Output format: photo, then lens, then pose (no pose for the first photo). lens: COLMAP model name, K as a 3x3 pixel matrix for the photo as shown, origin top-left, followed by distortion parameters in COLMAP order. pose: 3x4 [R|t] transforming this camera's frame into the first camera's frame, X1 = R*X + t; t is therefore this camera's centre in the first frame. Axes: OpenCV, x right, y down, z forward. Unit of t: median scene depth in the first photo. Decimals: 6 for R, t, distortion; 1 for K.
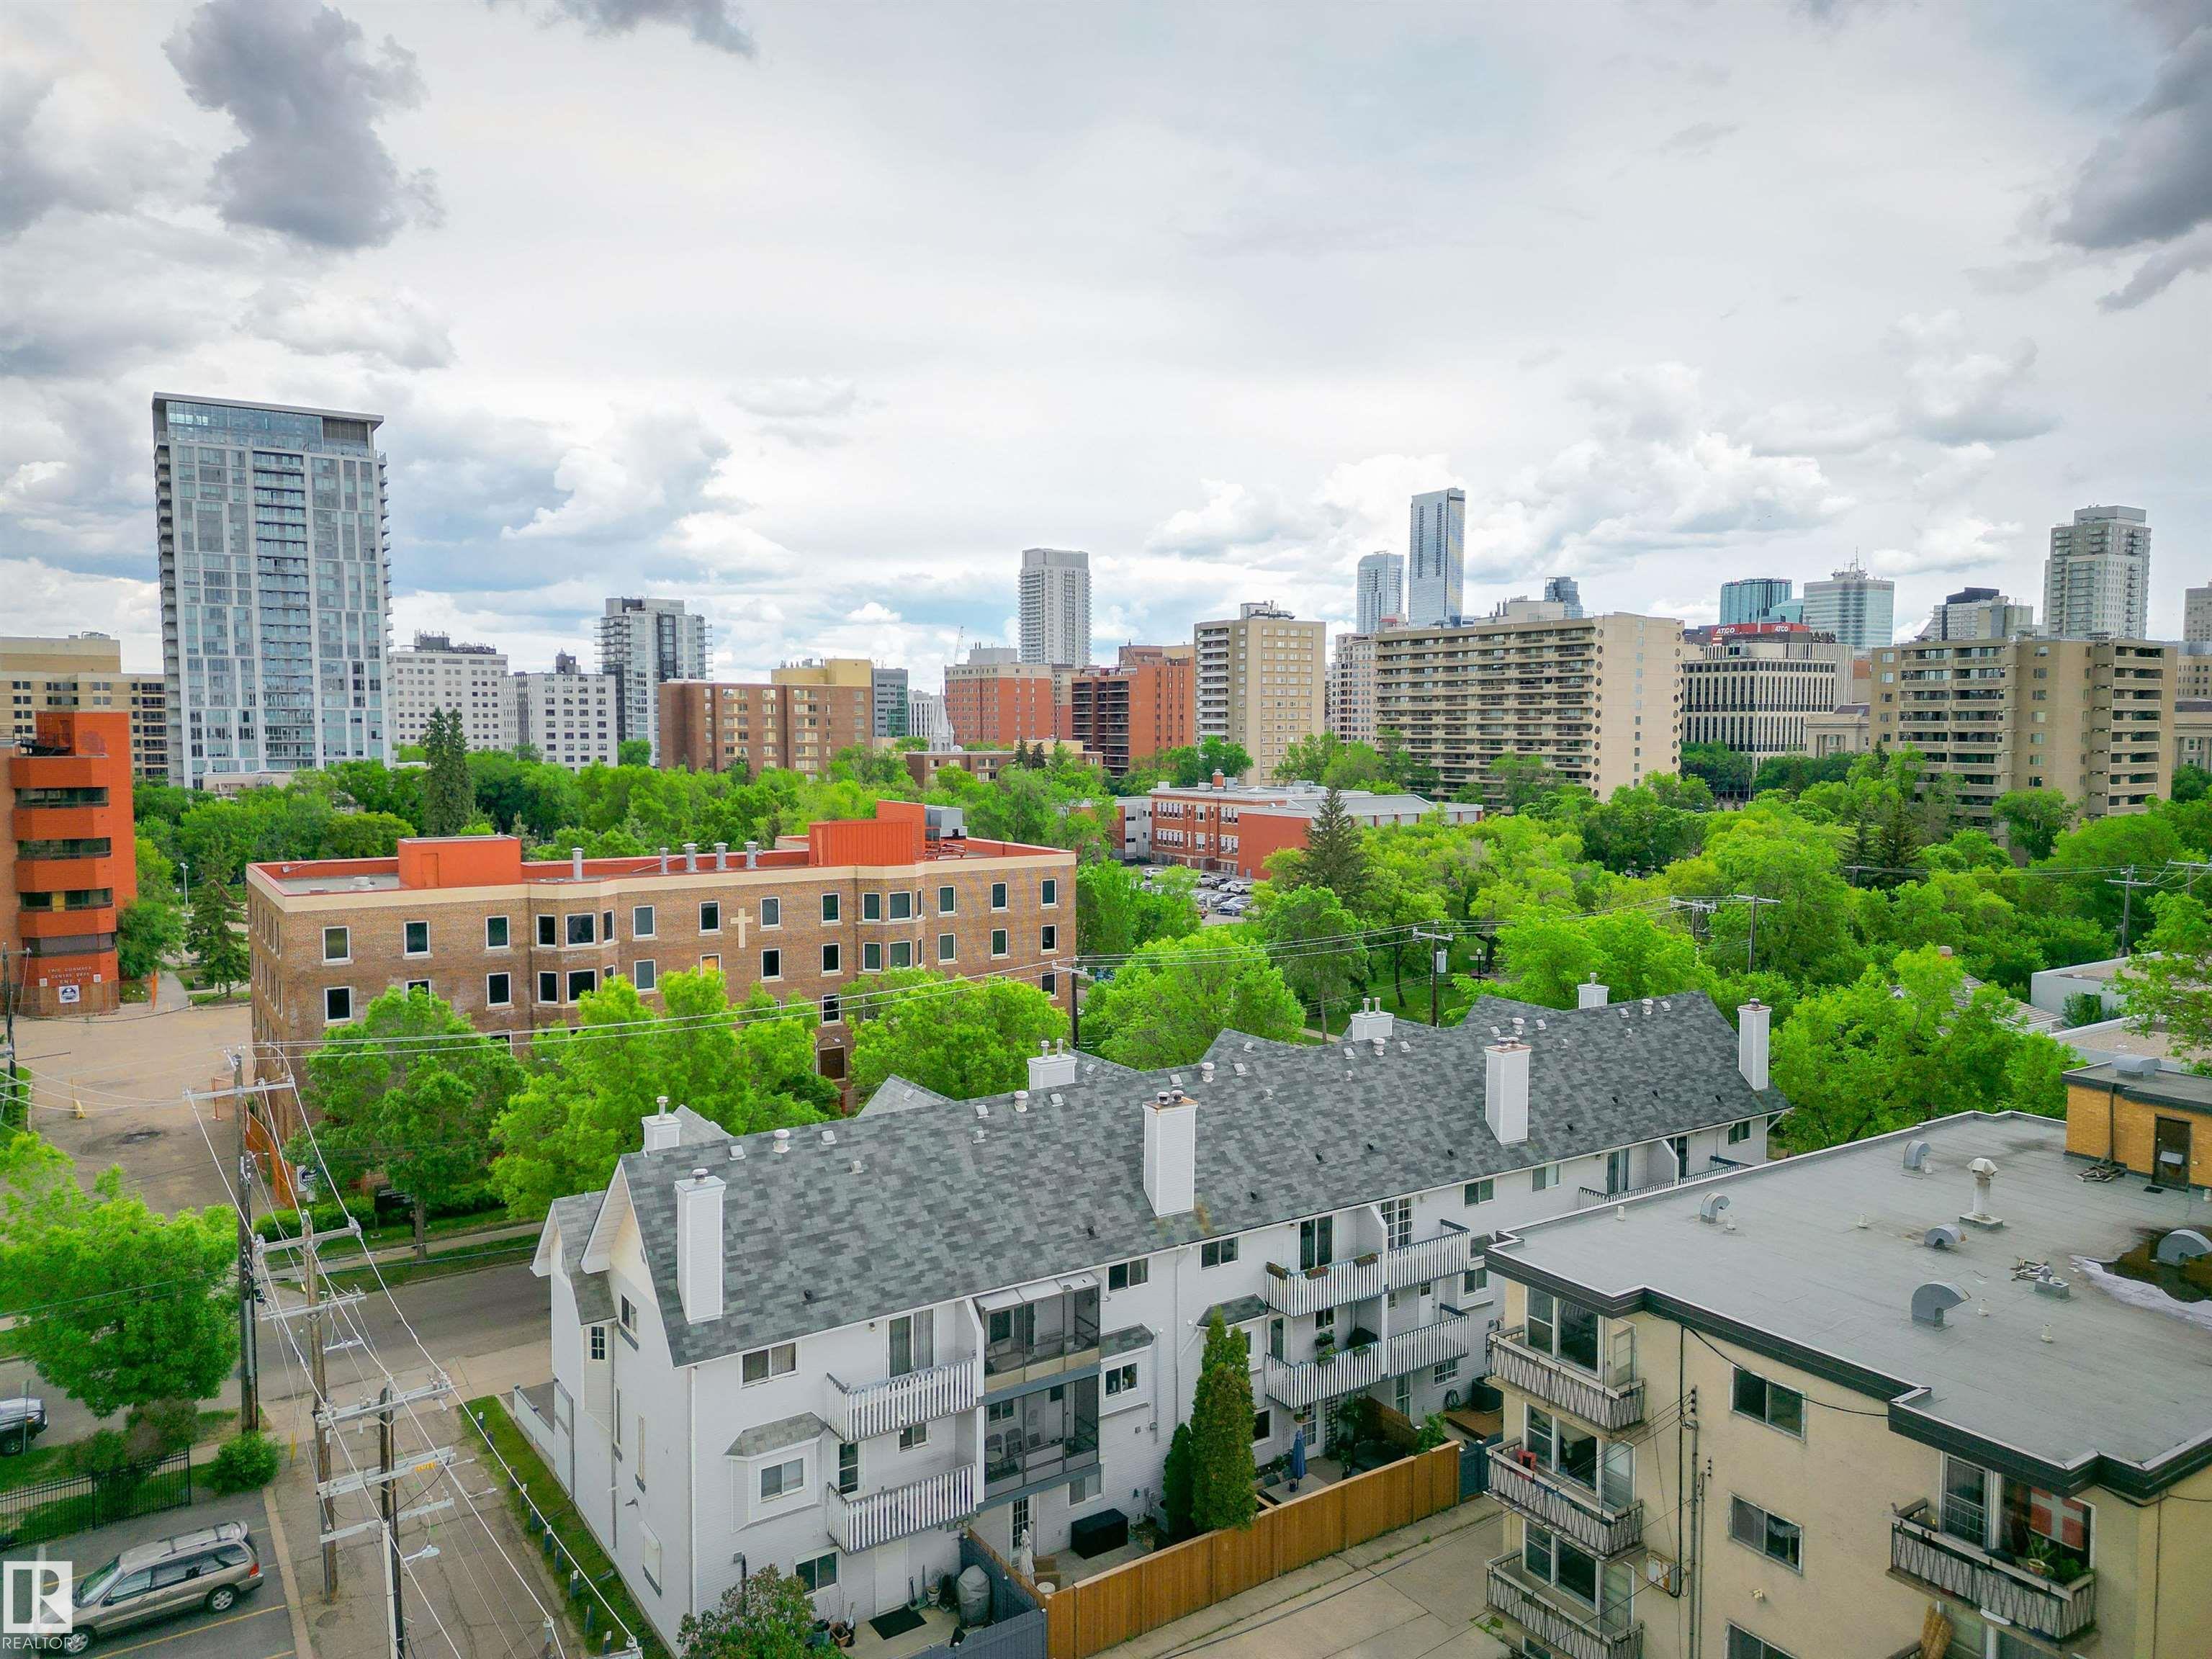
lens RADIAL K [[1537.1, 0, 1108.2], [0, 1537.1, 835.6], [0, 0, 1]] dist [0.086702, -0.088559]
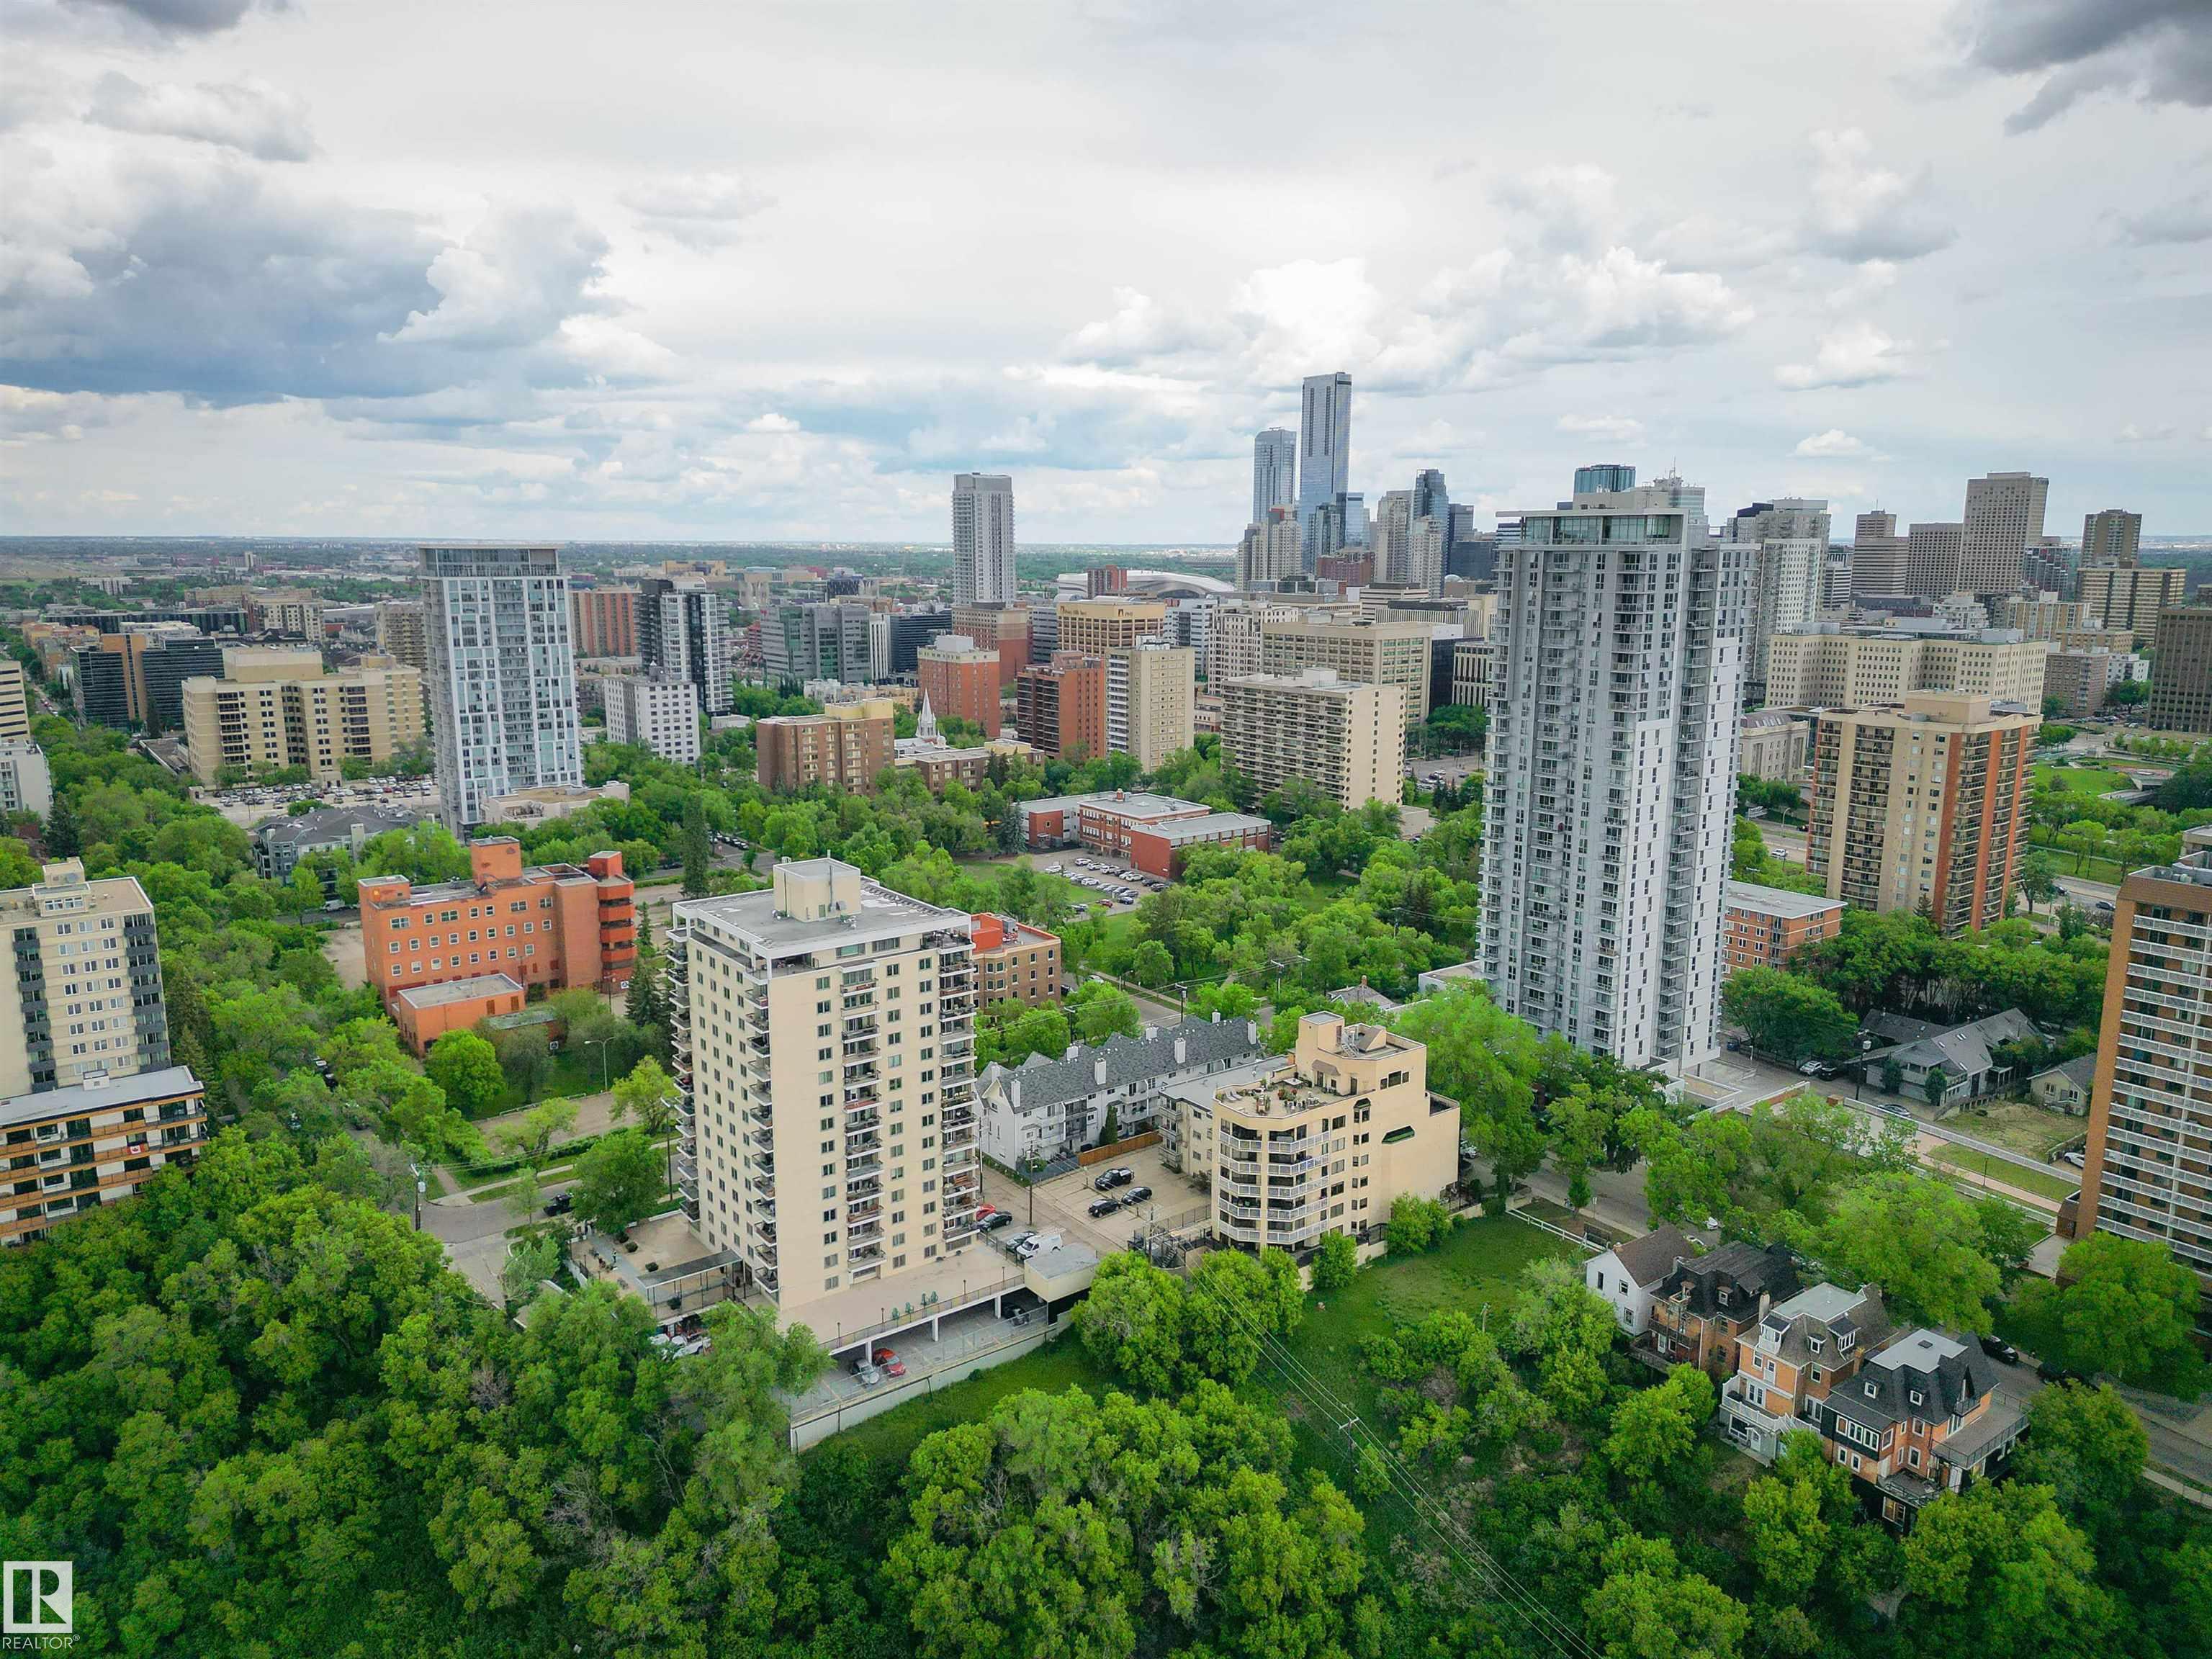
lens RADIAL K [[1532.9, 0, 1106.6], [0, 1532.9, 837.3], [0, 0, 1]] dist [0.102865, -0.121740]
pose [[0.998372, -0.012174, 0.055730, -0.024042], [0.005472, 0.992895, 0.118864, -0.131719], [-0.056782, -0.118365, 0.991345, -0.442675]]
